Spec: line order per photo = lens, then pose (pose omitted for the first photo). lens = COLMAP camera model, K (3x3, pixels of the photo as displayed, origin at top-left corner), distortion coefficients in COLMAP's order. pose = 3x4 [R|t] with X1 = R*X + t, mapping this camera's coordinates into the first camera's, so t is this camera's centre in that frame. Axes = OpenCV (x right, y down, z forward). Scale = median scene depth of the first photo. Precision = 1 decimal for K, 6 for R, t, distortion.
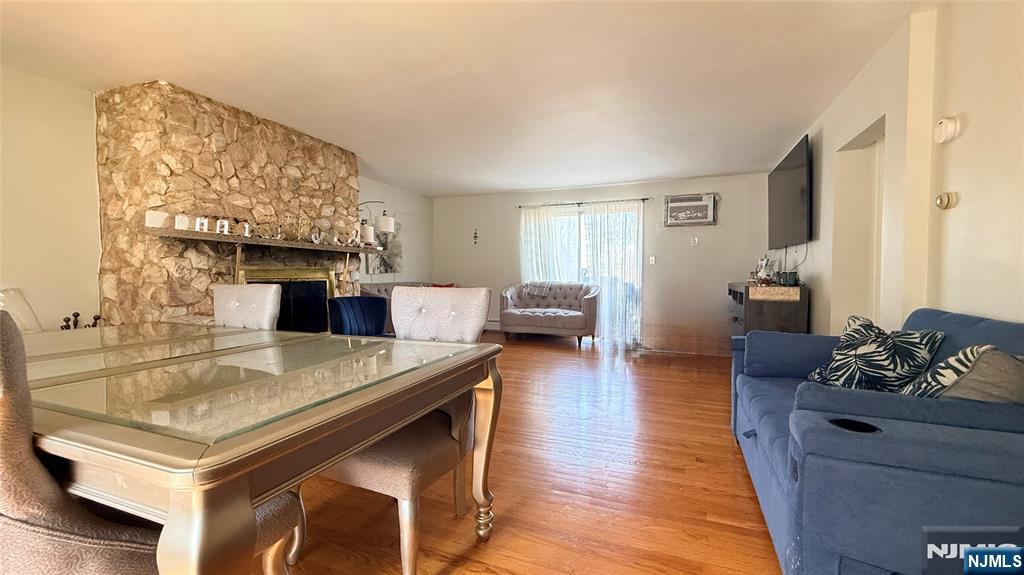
lens RADIAL K [[409.8, 0, 509.5], [0, 409.8, 289.1], [0, 0, 1]] dist [-0.001425, -0.000348]
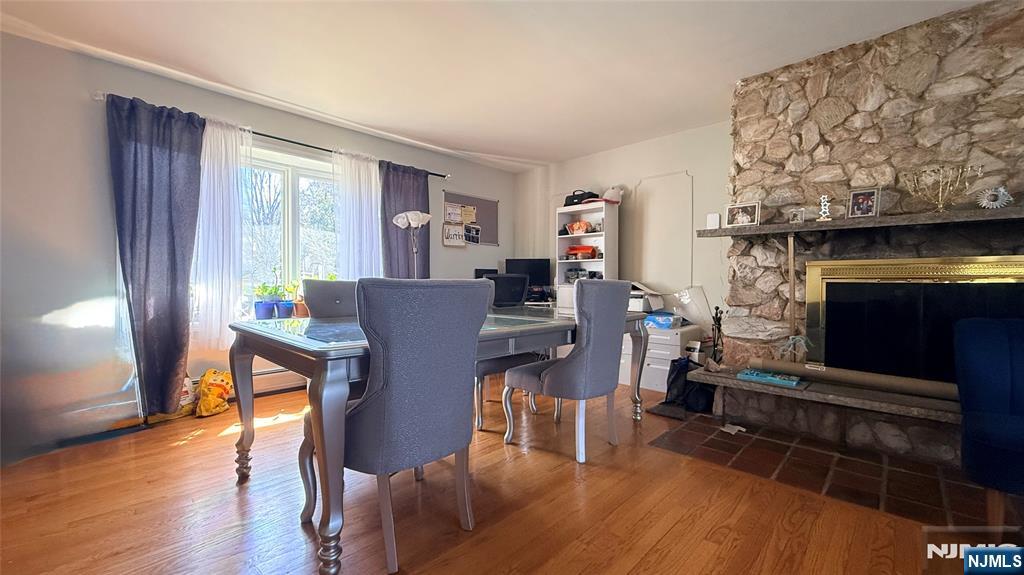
lens RADIAL K [[409.8, 0, 509.5], [0, 409.8, 289.1], [0, 0, 1]] dist [-0.001425, -0.000348]
pose [[-0.375424, 0.014817, -0.926735, 0.277257], [-0.032901, 0.999029, 0.029301, -0.008943], [0.926269, 0.041490, -0.374572, 0.808024]]
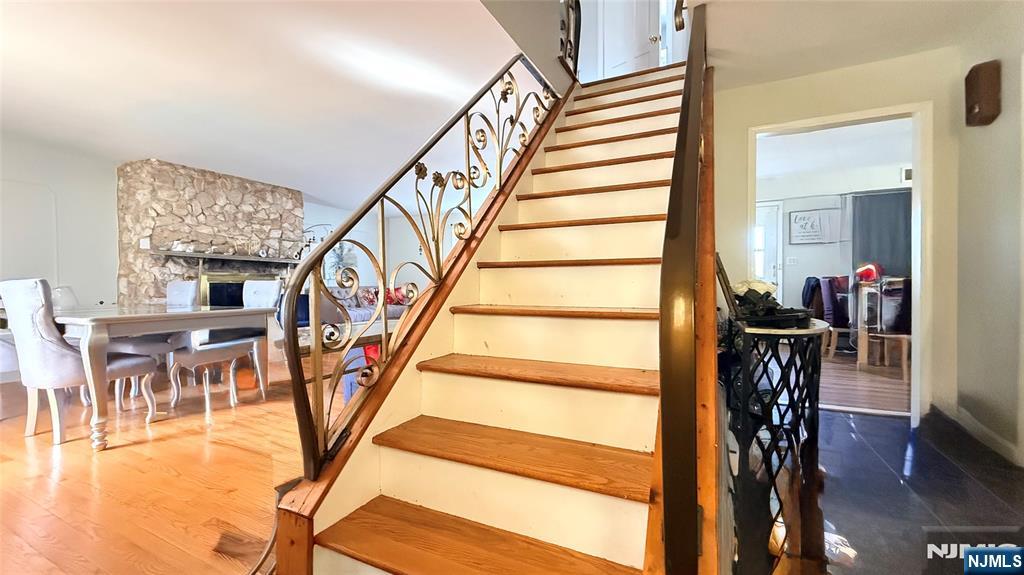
lens RADIAL K [[409.8, 0, 509.5], [0, 409.8, 289.1], [0, 0, 1]] dist [-0.001425, -0.000348]
pose [[0.996992, -0.005726, -0.077295, 0.634788], [0.003946, 0.999724, -0.023165, 0.049013], [0.077406, 0.022791, 0.996739, -0.462213]]
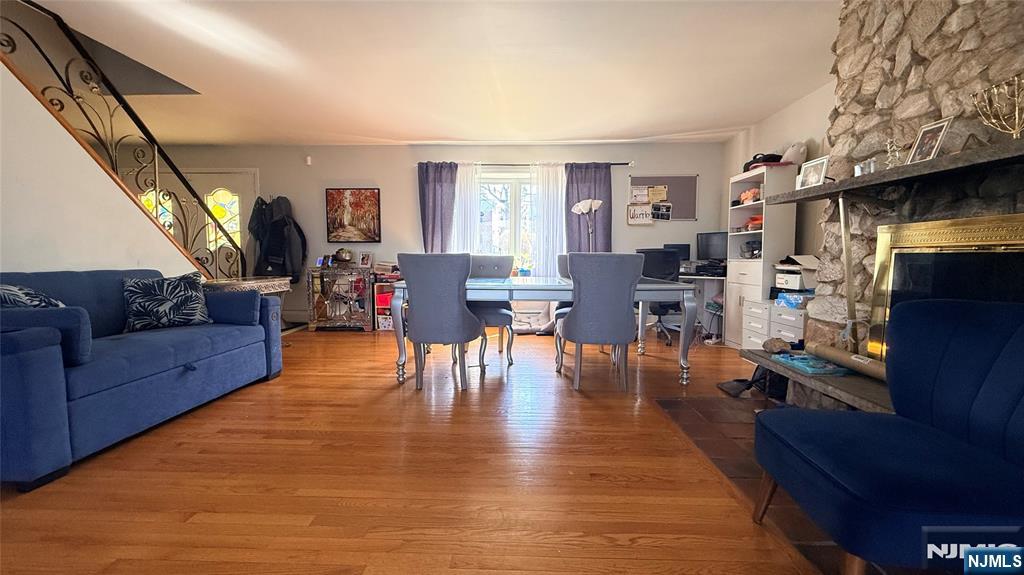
lens RADIAL K [[409.8, 0, 509.5], [0, 409.8, 289.1], [0, 0, 1]] dist [-0.001425, -0.000348]
pose [[-0.934930, 0.025626, -0.353905, 0.061057], [-0.012727, 0.994325, 0.105622, -0.022700], [0.354603, 0.103253, -0.929298, 1.446915]]
